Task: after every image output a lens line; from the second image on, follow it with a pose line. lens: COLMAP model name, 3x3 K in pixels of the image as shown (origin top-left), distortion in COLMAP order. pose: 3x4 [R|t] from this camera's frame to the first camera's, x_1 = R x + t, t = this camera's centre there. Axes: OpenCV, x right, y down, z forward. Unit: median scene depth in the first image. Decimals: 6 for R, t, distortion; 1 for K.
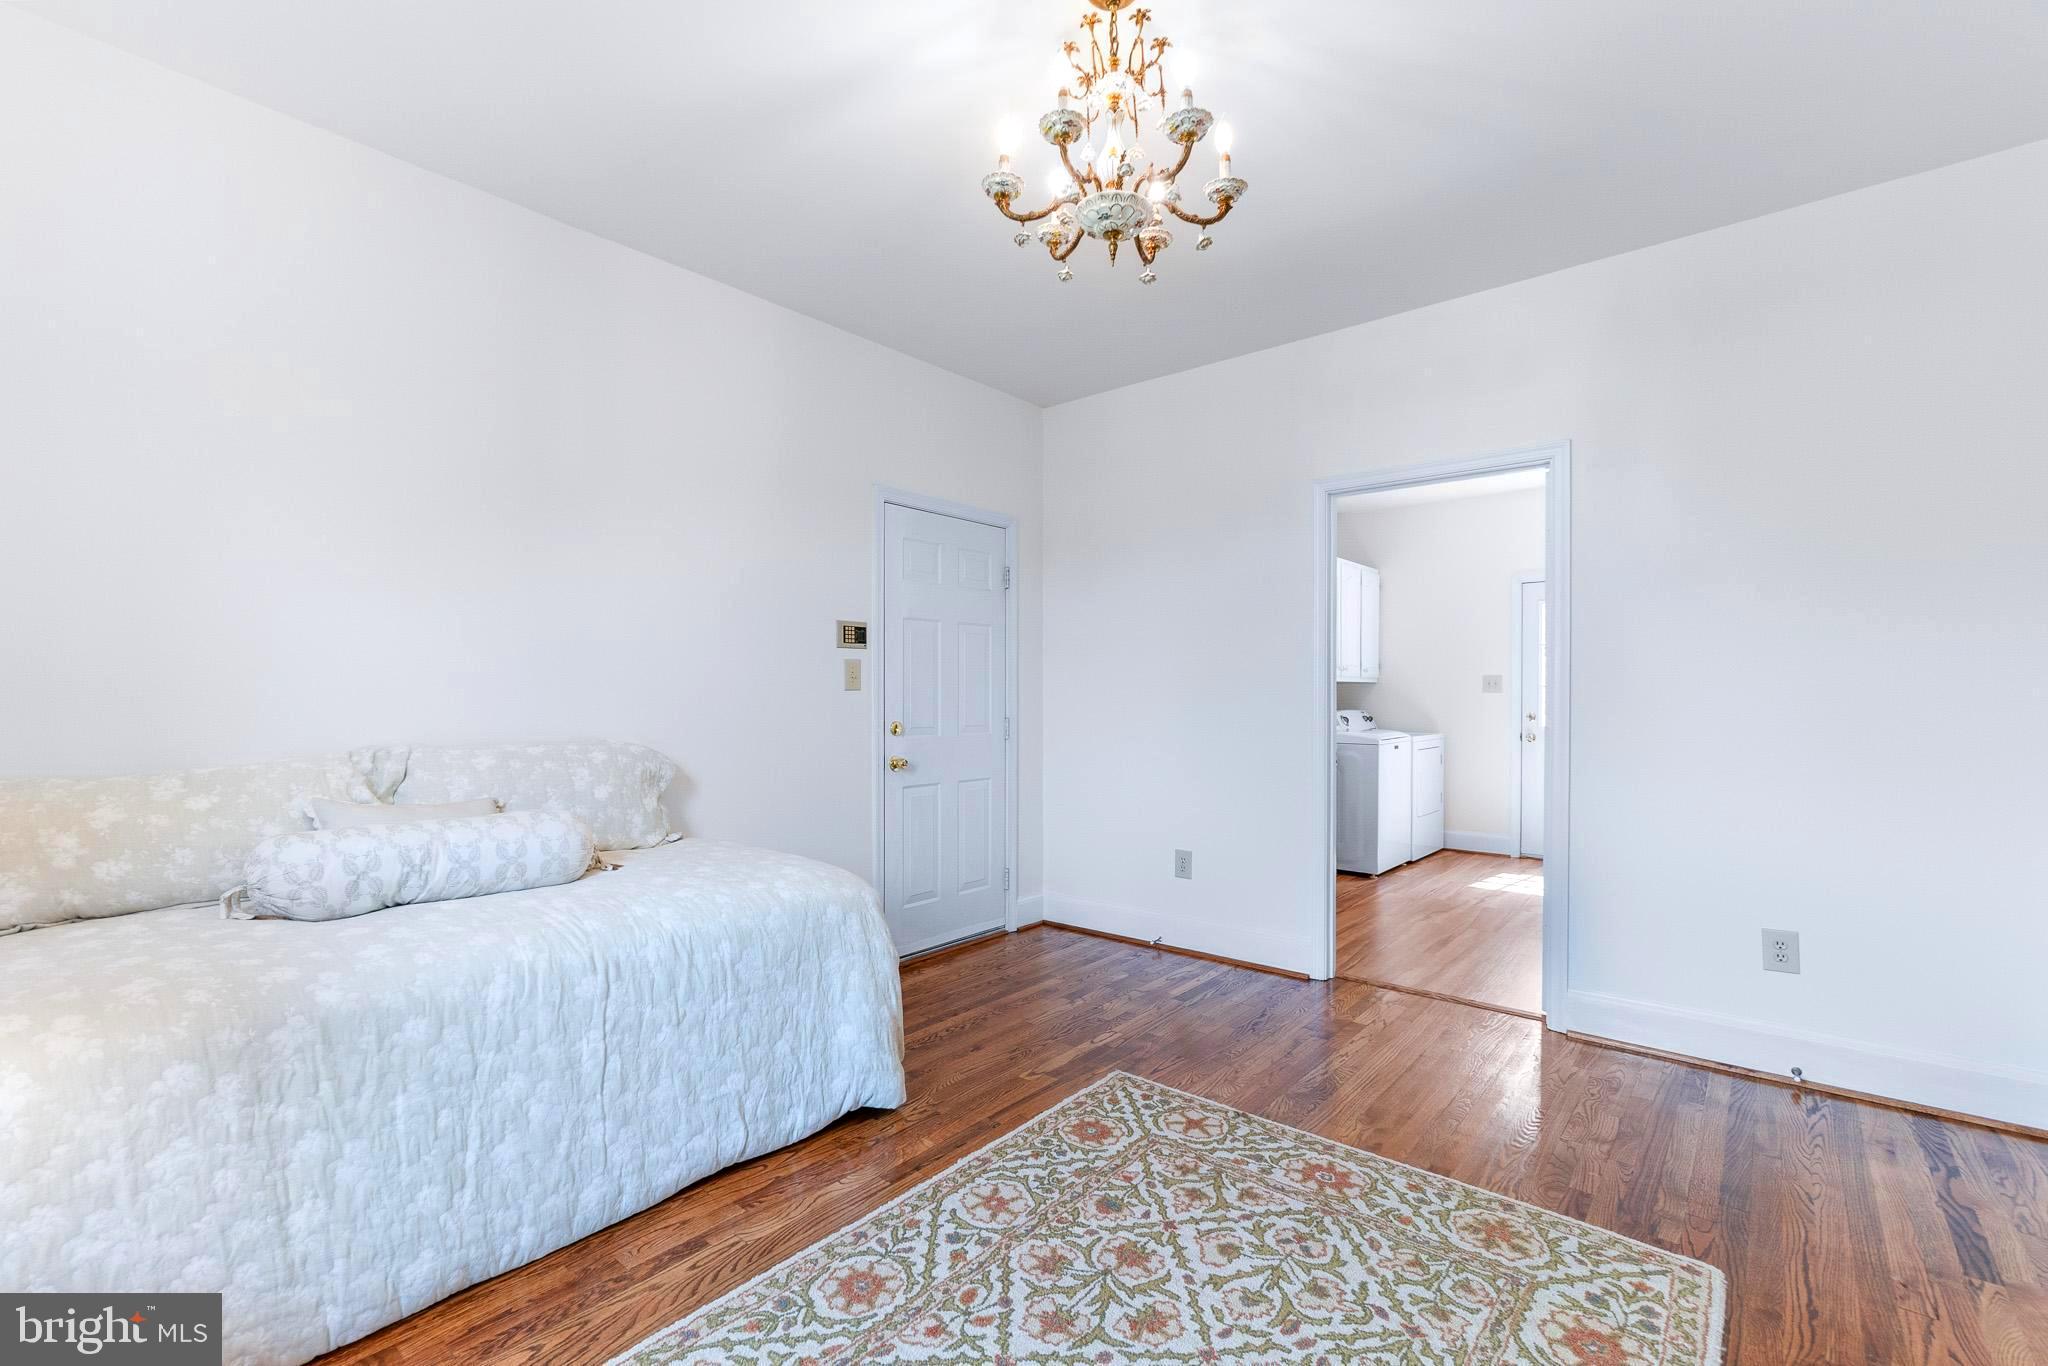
lens RADIAL K [[889.6, 0, 1008.0], [0, 889.6, 703.3], [0, 0, 1]] dist [-0.006892, -0.000048]
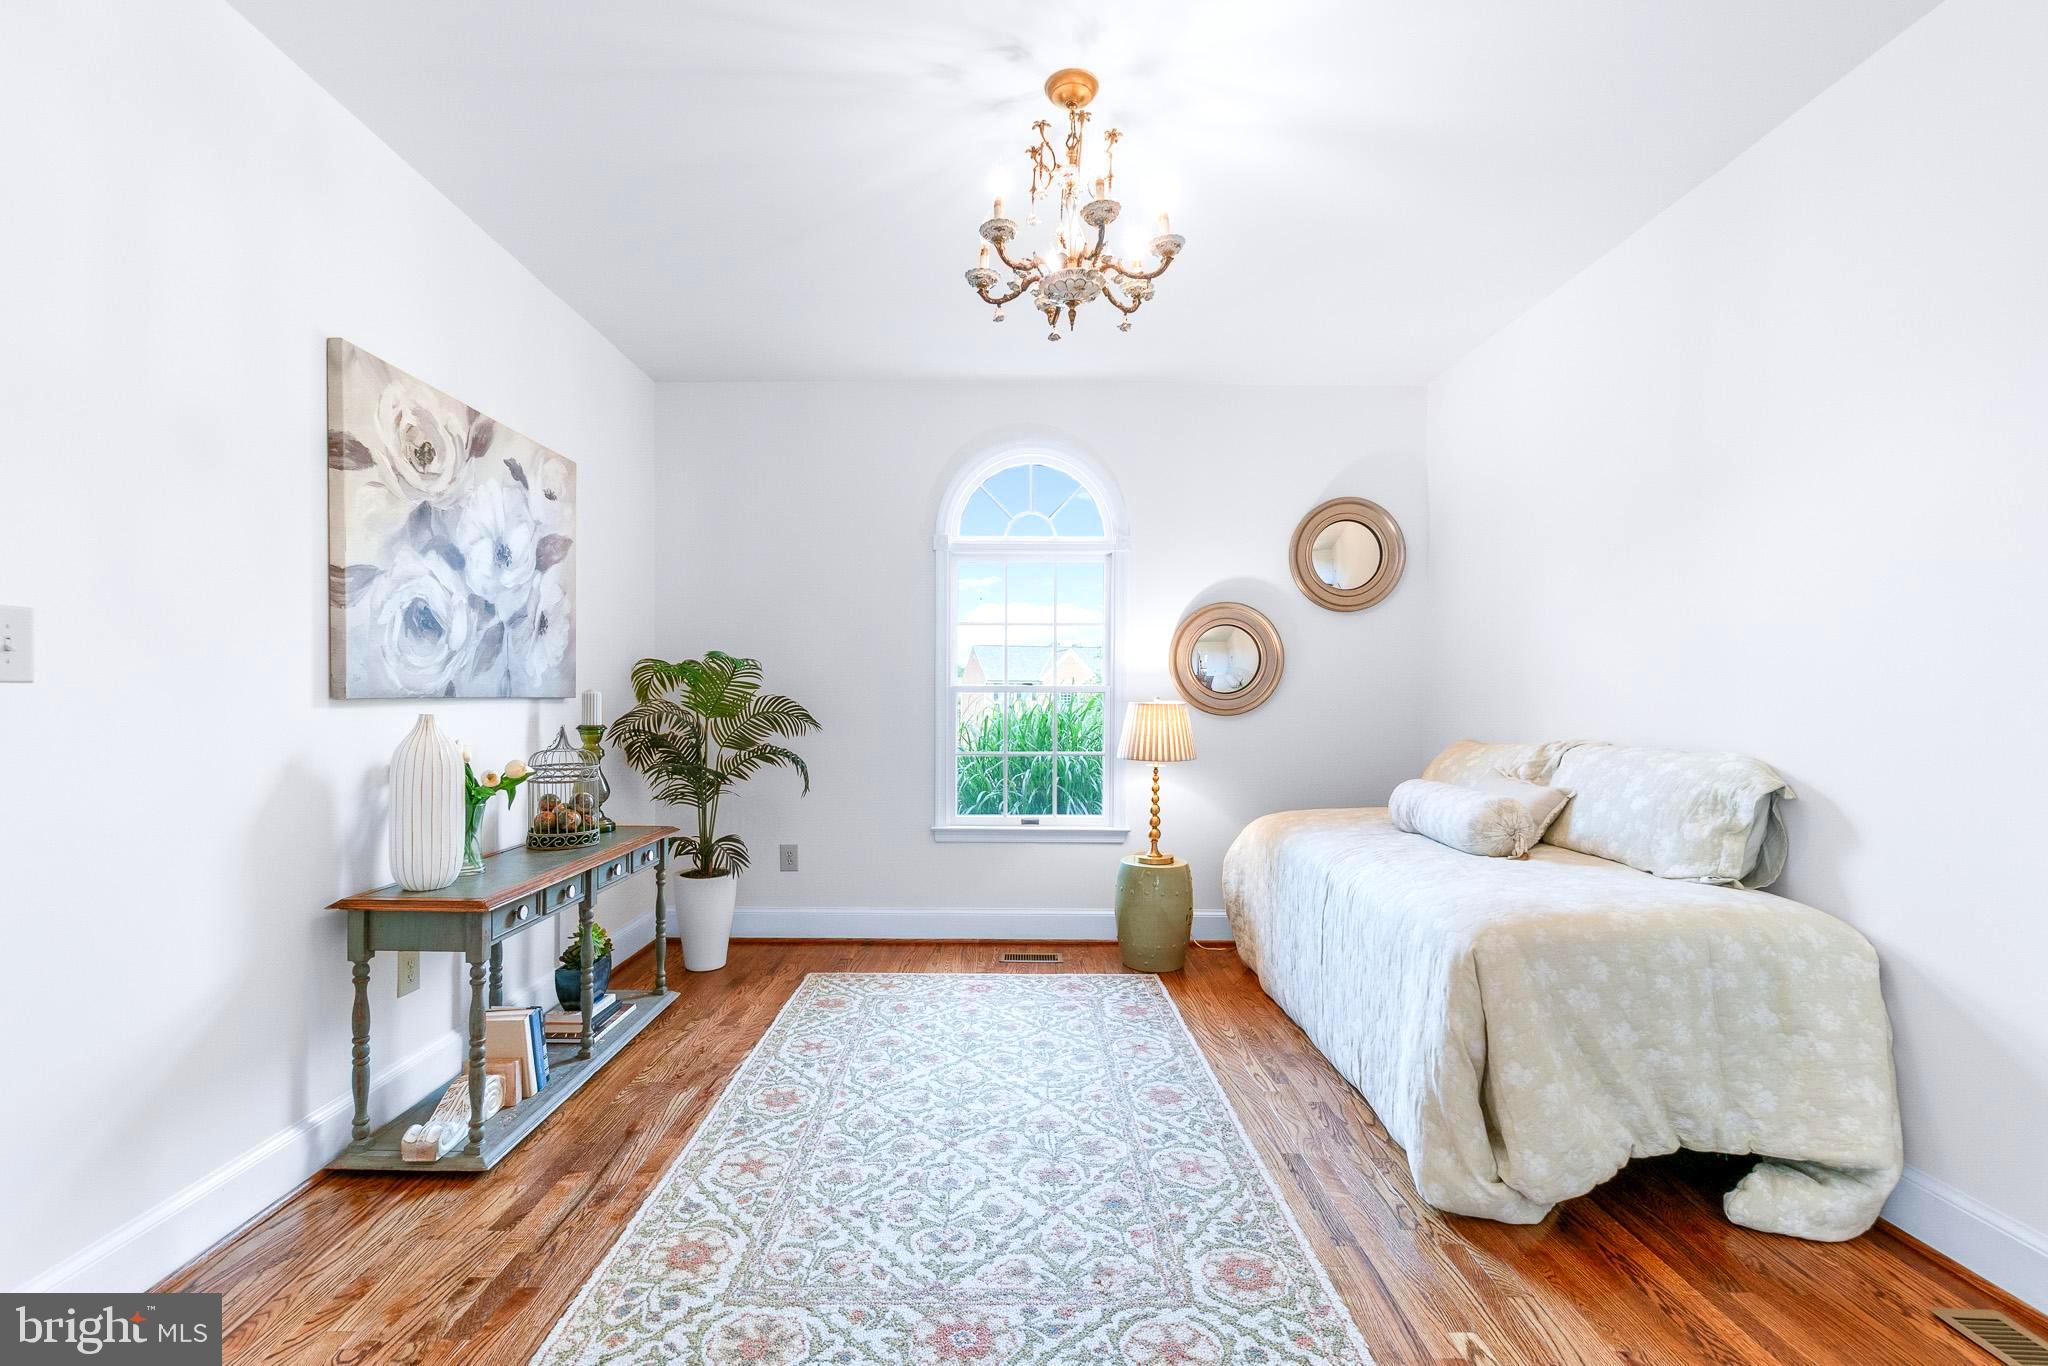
lens RADIAL K [[889.6, 0, 1008.0], [0, 889.6, 703.3], [0, 0, 1]] dist [-0.006892, -0.000048]
pose [[-0.754975, 0.000440, -0.655753, 0.932826], [-0.011669, 0.999832, 0.014106, -0.015794], [0.655650, 0.018301, -0.754843, 1.796971]]
